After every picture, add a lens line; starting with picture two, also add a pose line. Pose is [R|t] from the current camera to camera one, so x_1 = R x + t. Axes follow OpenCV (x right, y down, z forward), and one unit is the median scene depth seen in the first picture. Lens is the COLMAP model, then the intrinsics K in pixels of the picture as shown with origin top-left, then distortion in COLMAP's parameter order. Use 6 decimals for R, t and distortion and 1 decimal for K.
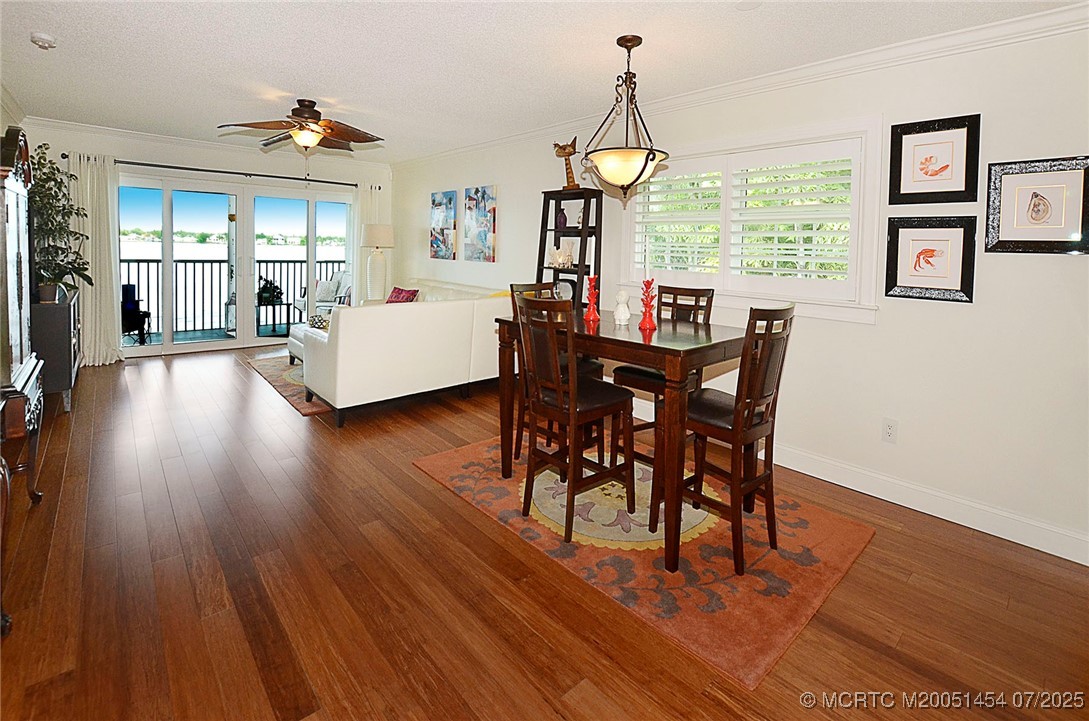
lens RADIAL K [[478.8, 0, 544.3], [0, 478.8, 357.5], [0, 0, 1]] dist [-0.000710, 0.000018]
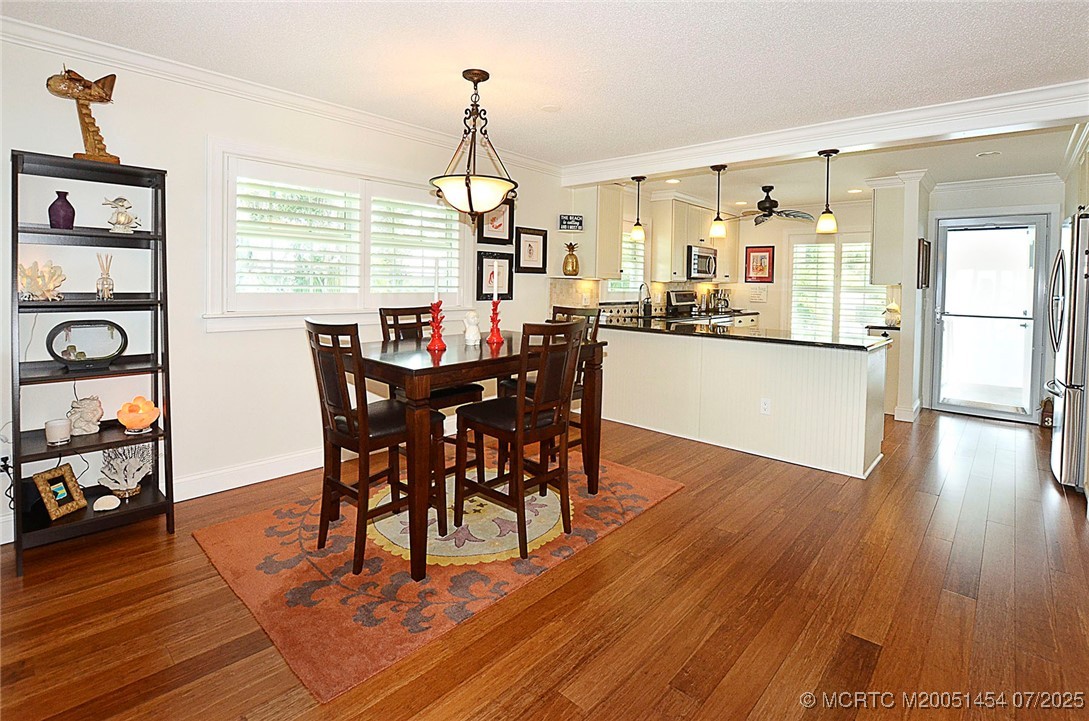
lens RADIAL K [[476.2, 0, 475.5], [0, 476.2, 363.6], [0, 0, 1]] dist [-0.003091, -0.000532]
pose [[0.015493, -0.196918, 0.980298, -0.903659], [0.209055, 0.959385, 0.189413, -0.235502], [-0.977781, 0.202001, 0.056030, 0.996909]]
